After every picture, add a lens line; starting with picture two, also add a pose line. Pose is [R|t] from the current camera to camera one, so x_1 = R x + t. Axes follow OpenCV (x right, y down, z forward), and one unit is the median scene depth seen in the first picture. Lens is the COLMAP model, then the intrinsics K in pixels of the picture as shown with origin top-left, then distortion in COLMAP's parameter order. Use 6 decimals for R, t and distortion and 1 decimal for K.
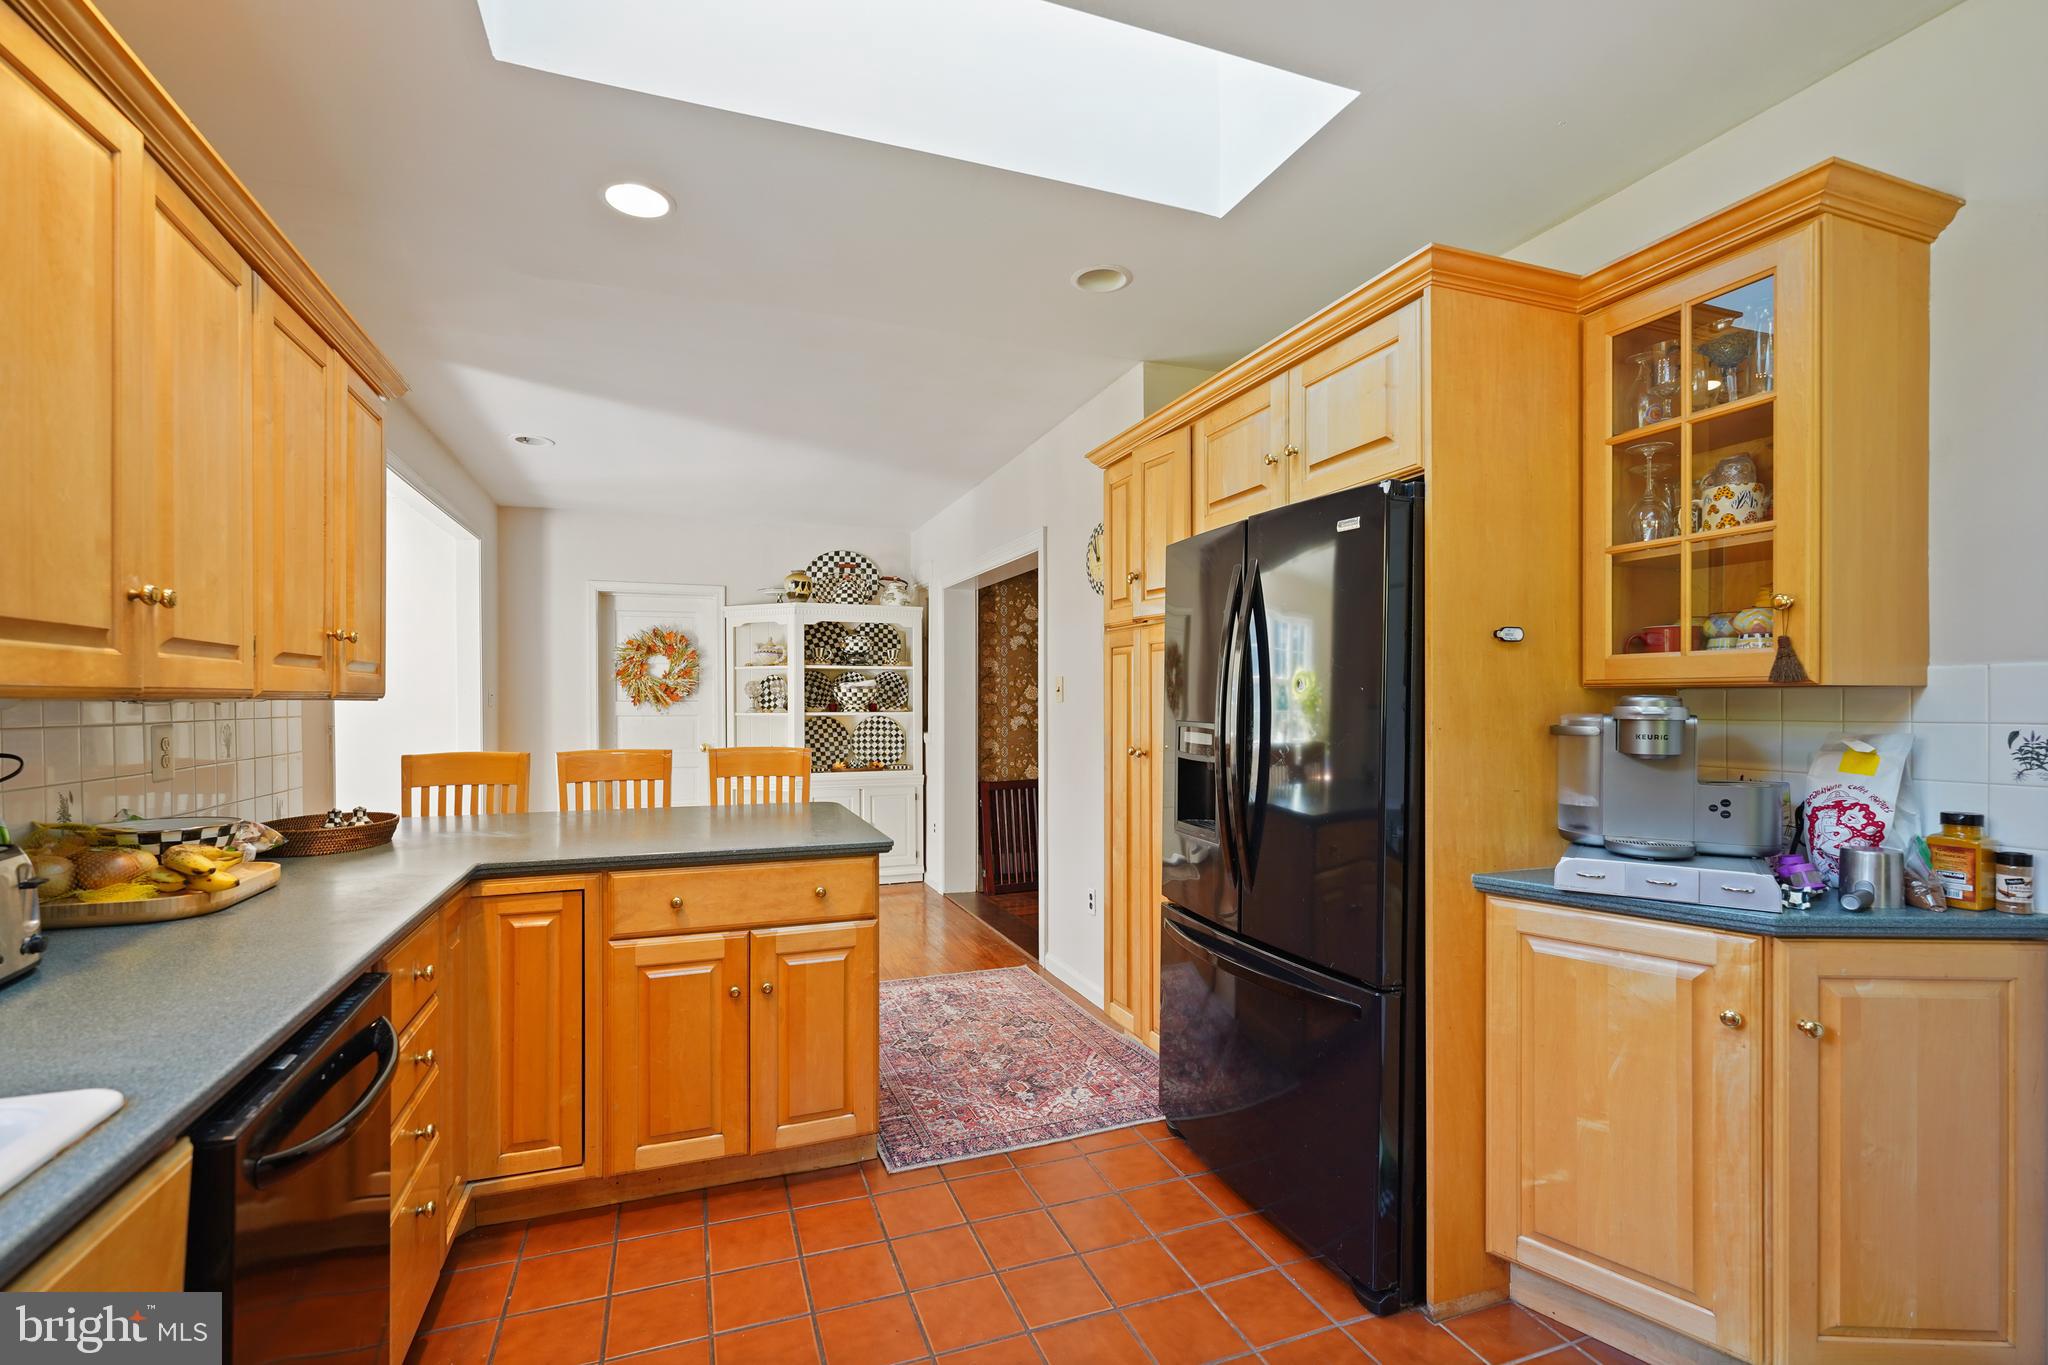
lens RADIAL K [[897.9, 0, 998.5], [0, 897.9, 704.2], [0, 0, 1]] dist [-0.005511, -0.000136]
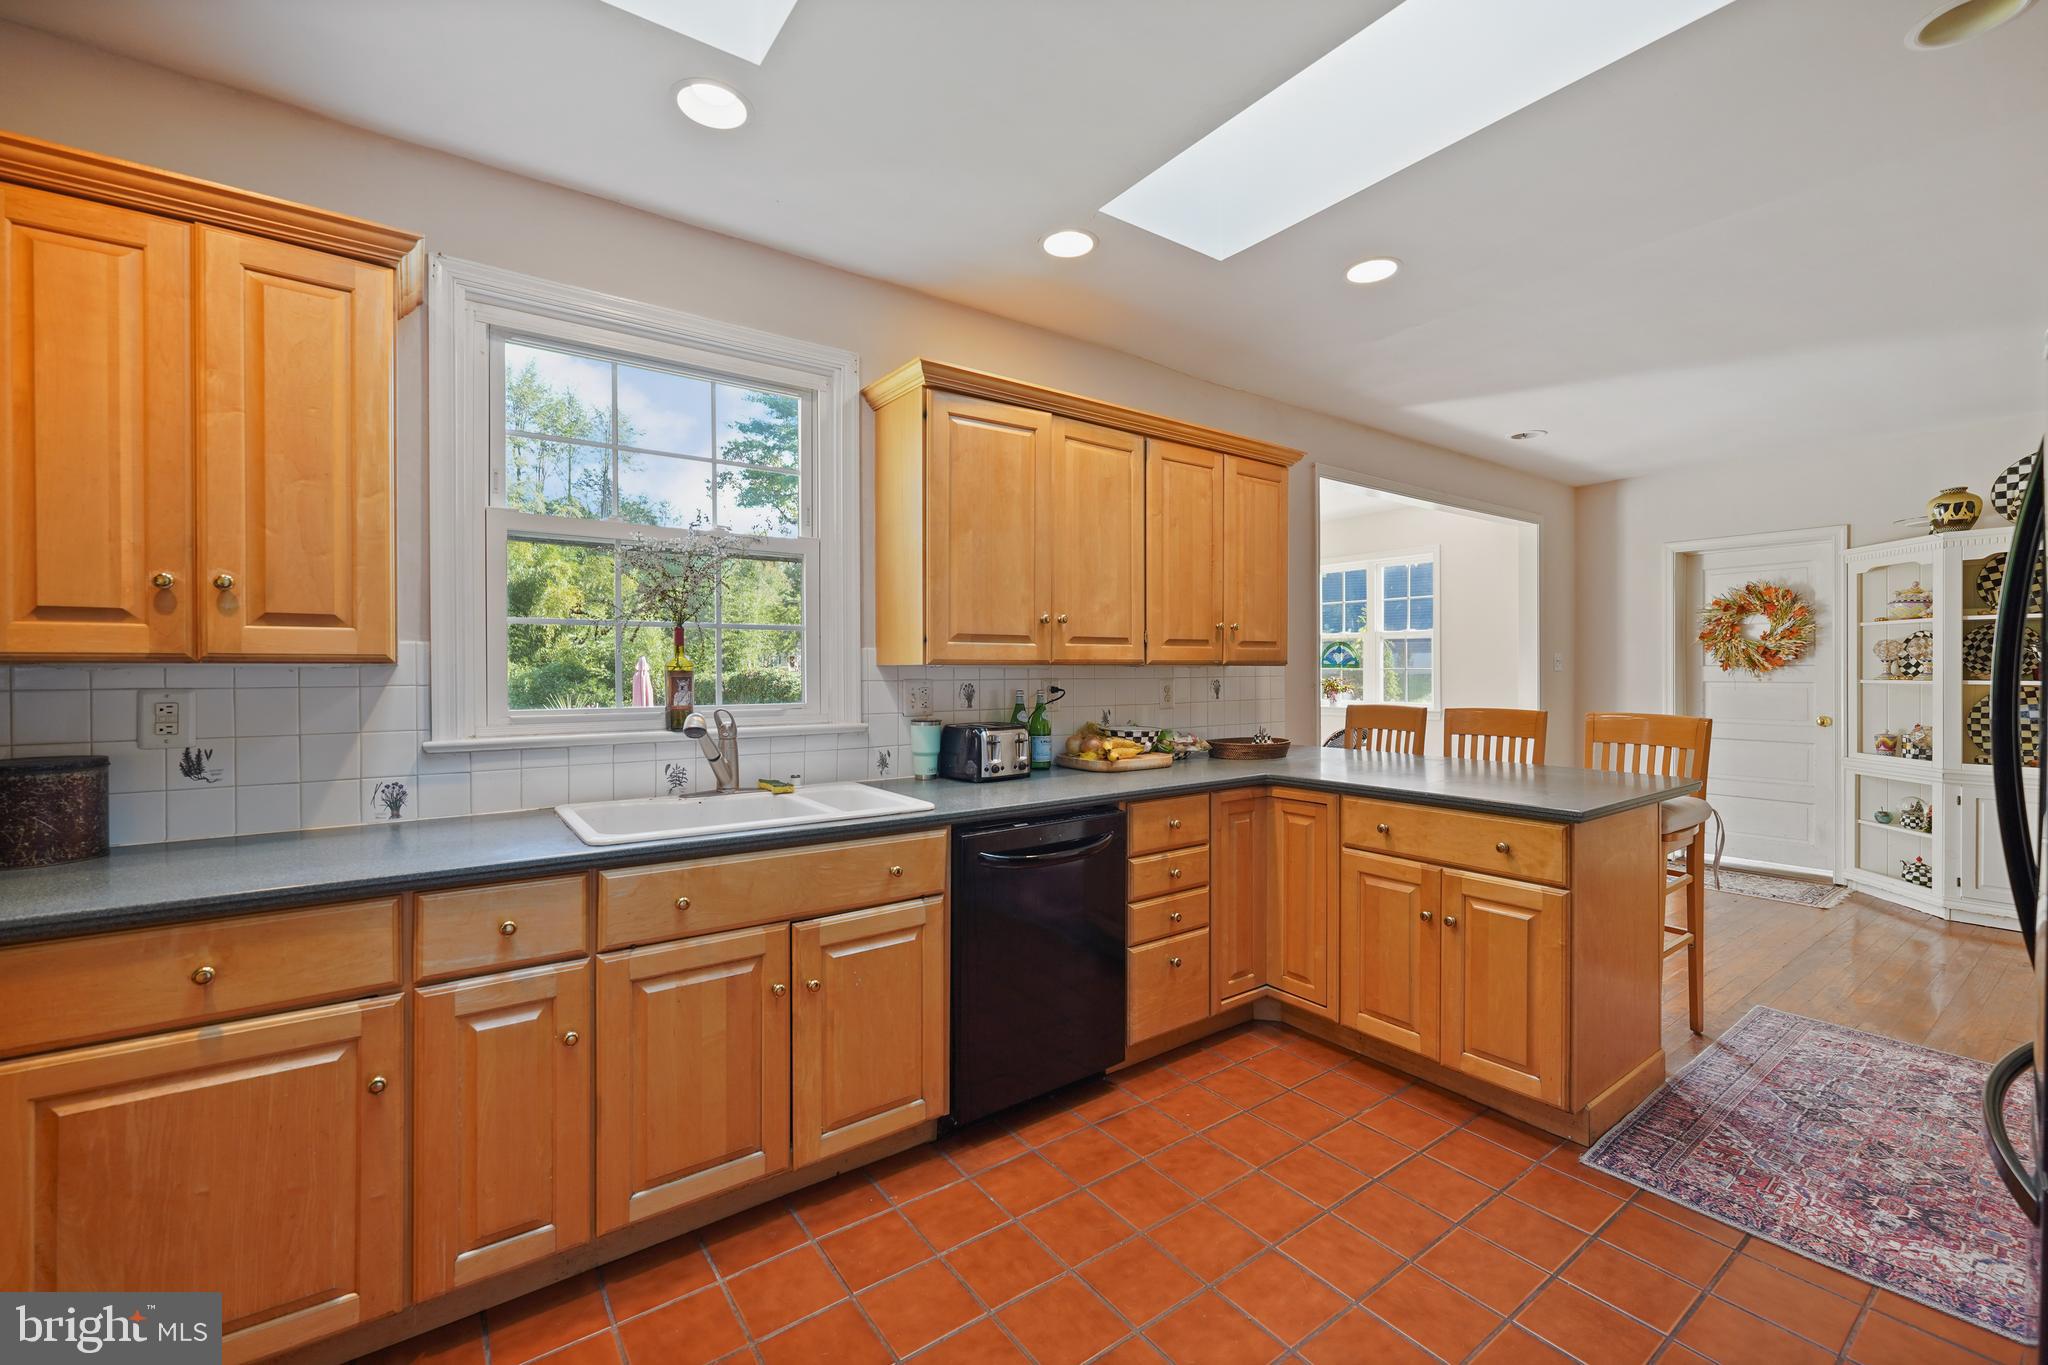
lens RADIAL K [[840.5, 0, 1040.9], [0, 840.5, 670.7], [0, 0, 1]] dist [0.003014, 0.000450]
pose [[0.292884, 0.004282, -0.956138, 0.427931], [-0.001917, 0.999991, 0.003891, -0.000265], [0.956146, 0.000693, 0.292890, 0.144227]]
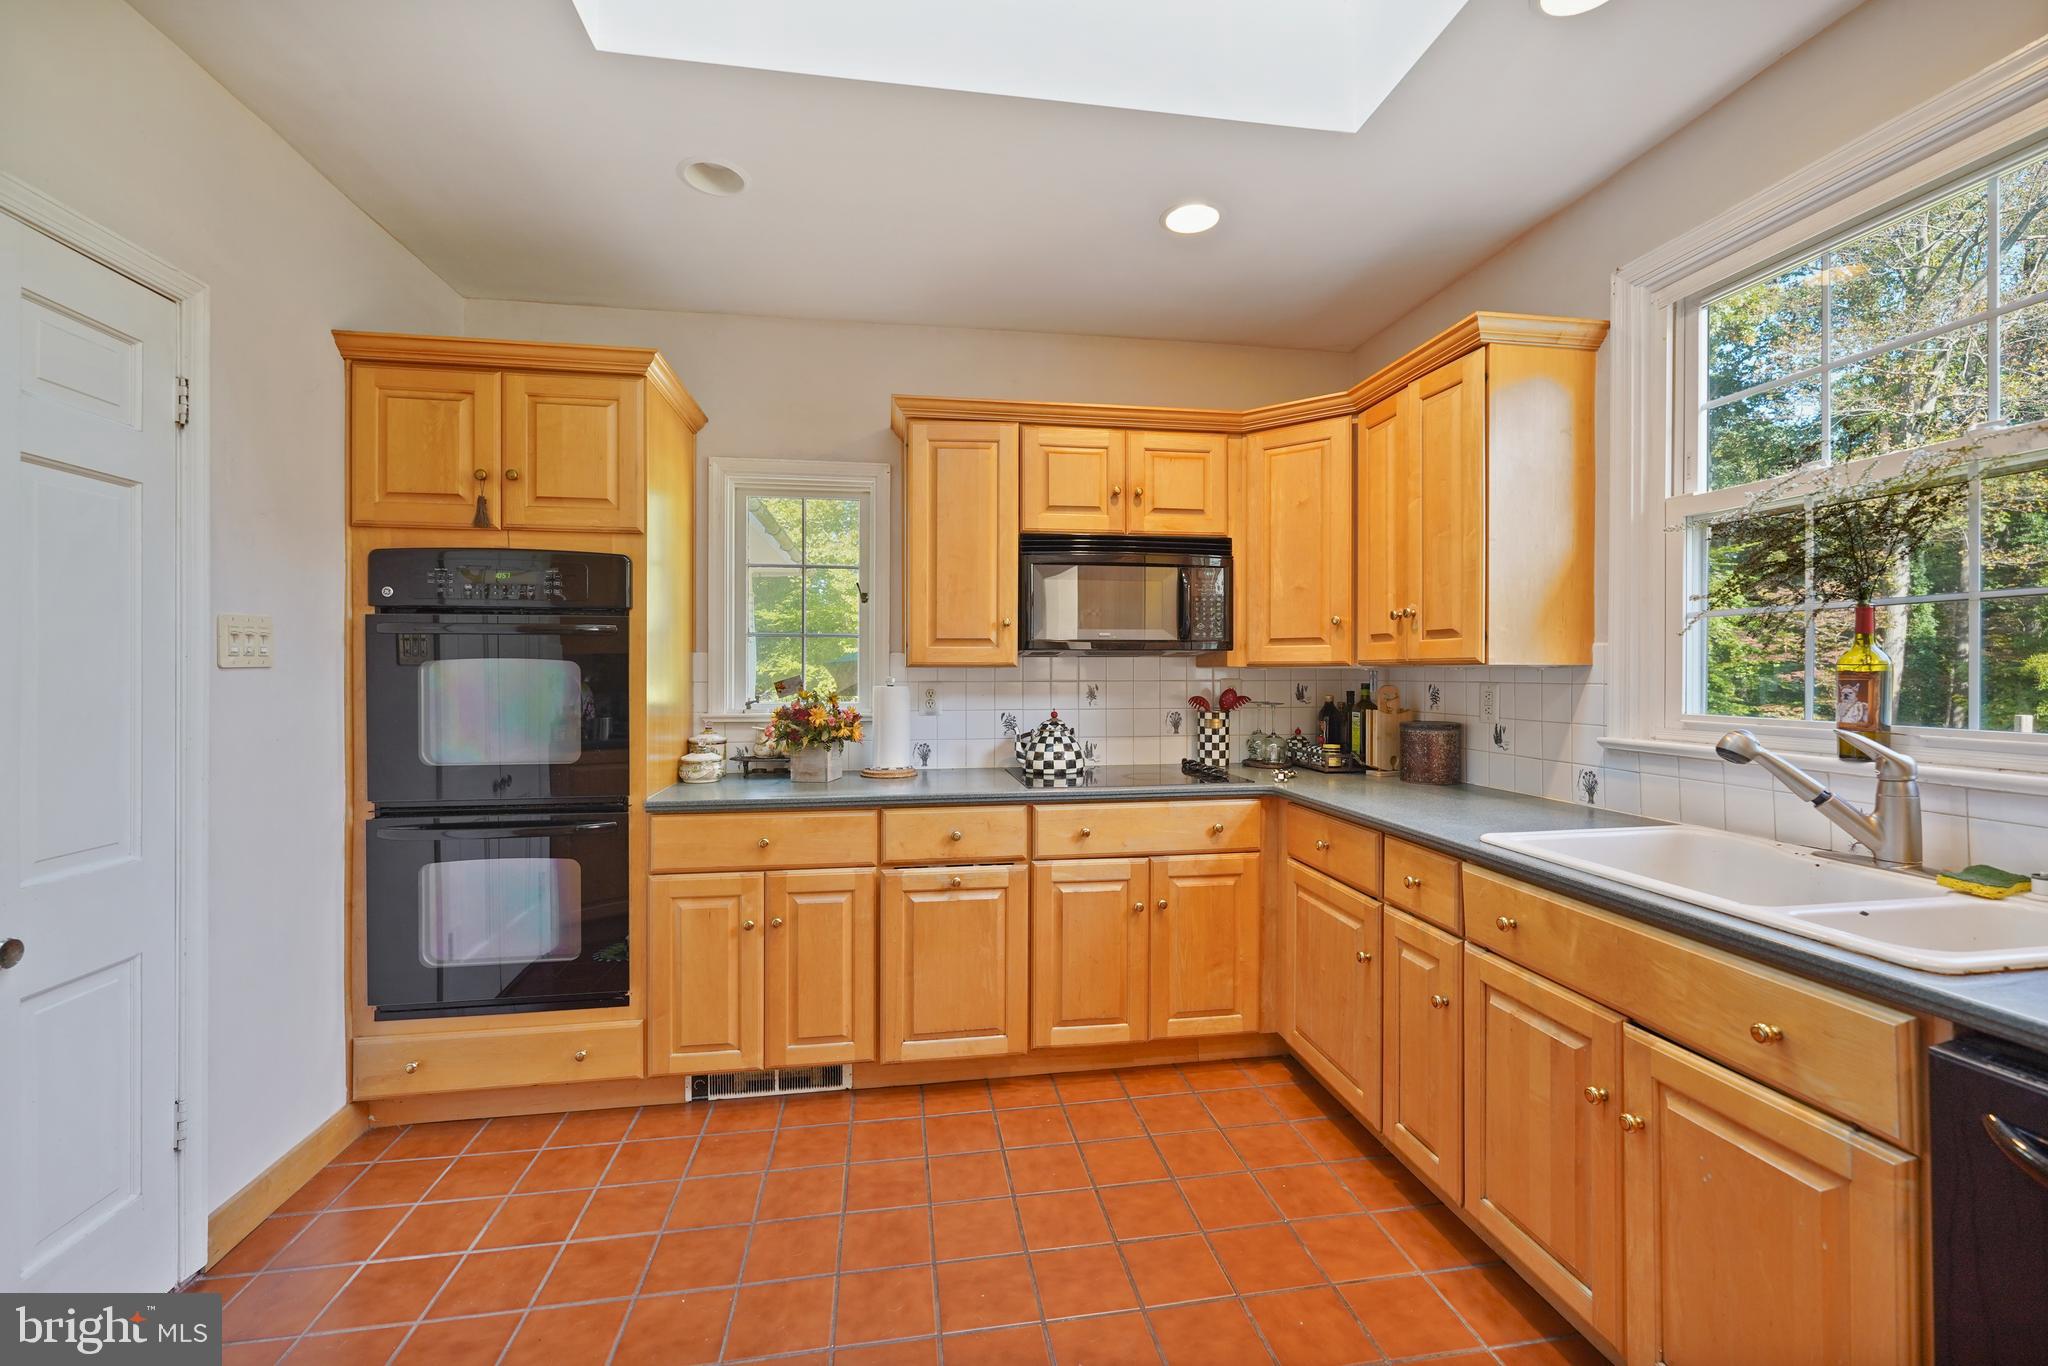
lens RADIAL K [[840.5, 0, 1015.3], [0, 840.5, 675.3], [0, 0, 1]] dist [0.003014, 0.000450]
pose [[-0.982229, 0.001246, 0.187681, 0.020933], [0.002862, 0.999961, 0.008336, 0.000280], [-0.187663, 0.008725, -0.982195, 0.642390]]
